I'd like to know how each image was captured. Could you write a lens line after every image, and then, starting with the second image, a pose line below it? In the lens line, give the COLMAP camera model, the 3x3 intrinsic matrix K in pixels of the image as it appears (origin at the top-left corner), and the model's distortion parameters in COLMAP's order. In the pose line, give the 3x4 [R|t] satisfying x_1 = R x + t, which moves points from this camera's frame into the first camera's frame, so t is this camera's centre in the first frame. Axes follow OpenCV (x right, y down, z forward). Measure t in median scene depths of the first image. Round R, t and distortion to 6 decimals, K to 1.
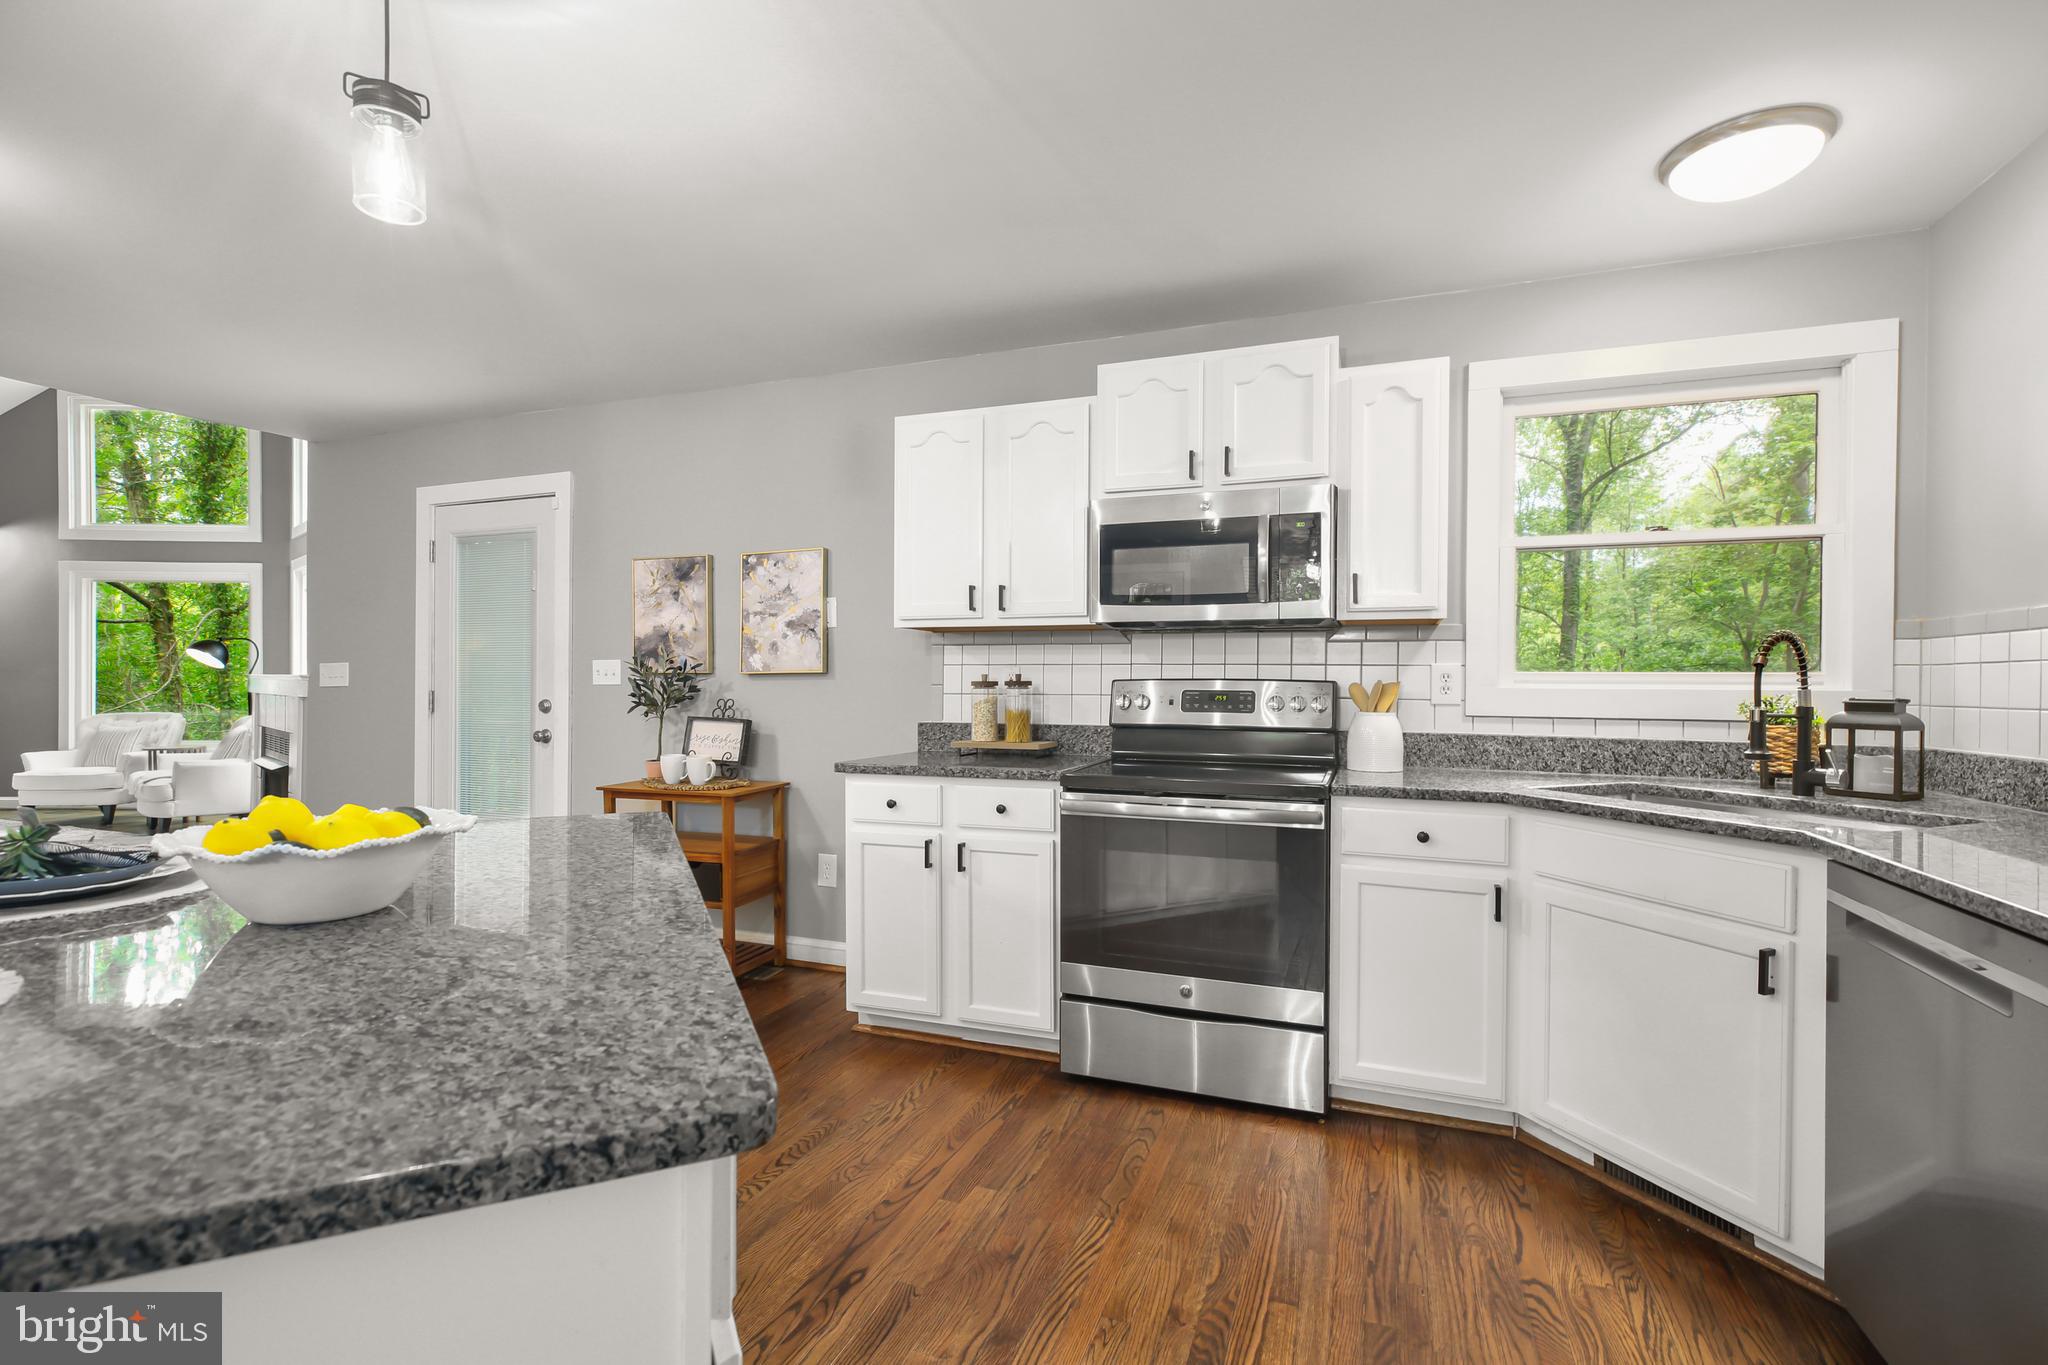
lens RADIAL K [[936.5, 0, 1024.2], [0, 936.5, 690.8], [0, 0, 1]] dist [-0.010206, 0.000254]
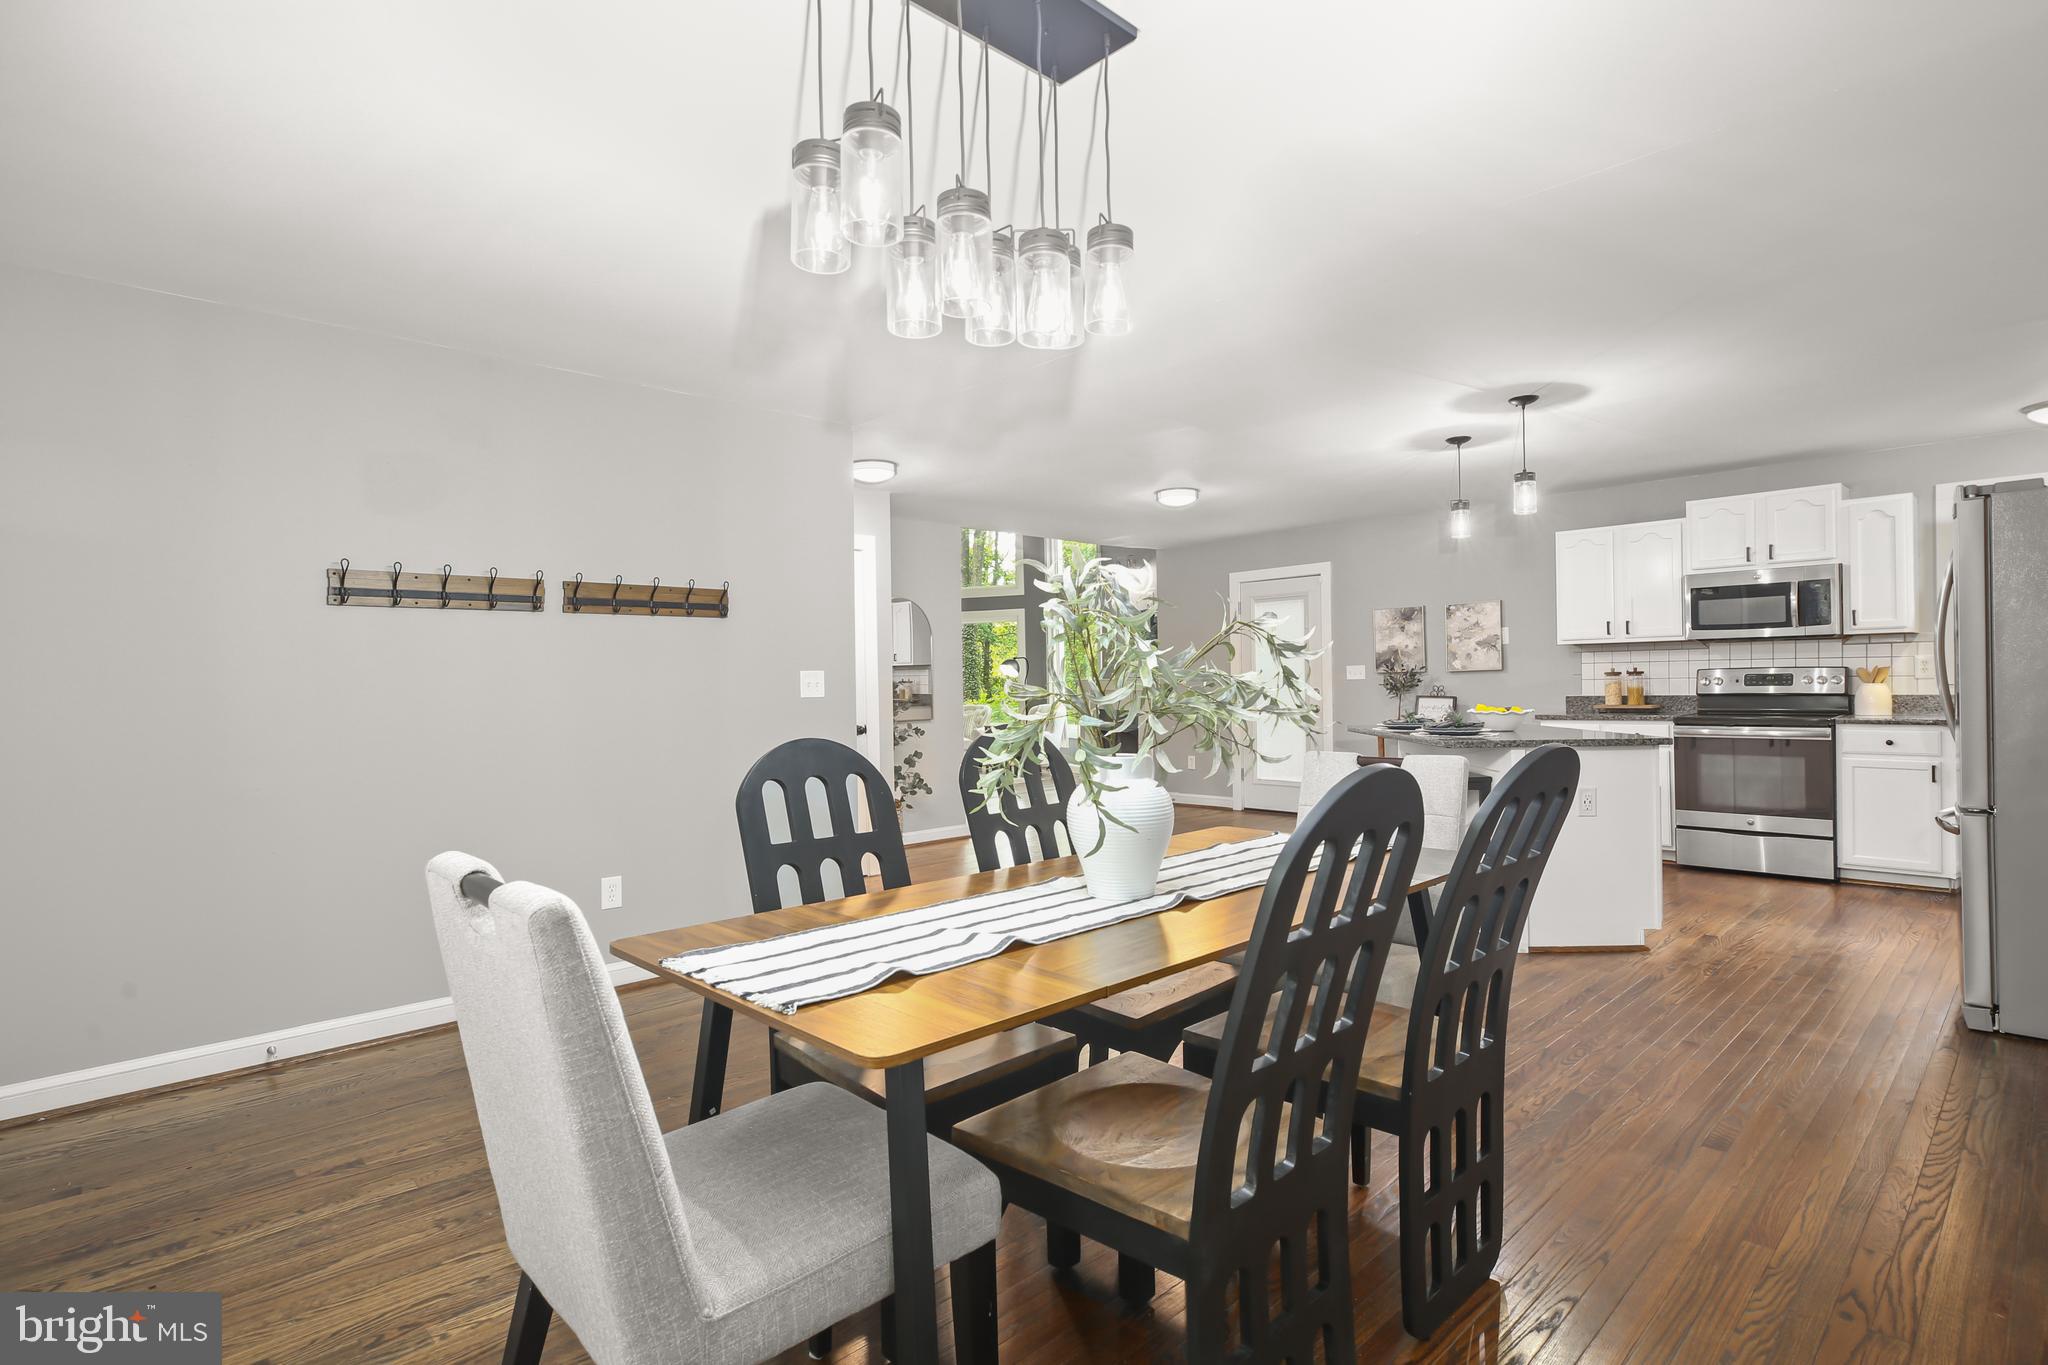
lens RADIAL K [[1017.6, 0, 1026.0], [0, 1017.6, 685.6], [0, 0, 1]] dist [0.000638, -0.000737]
pose [[0.903613, -0.020177, -0.427873, -0.243523], [0.018481, 0.999796, -0.008117, 0.011871], [0.427950, -0.000573, 0.903802, -1.361115]]
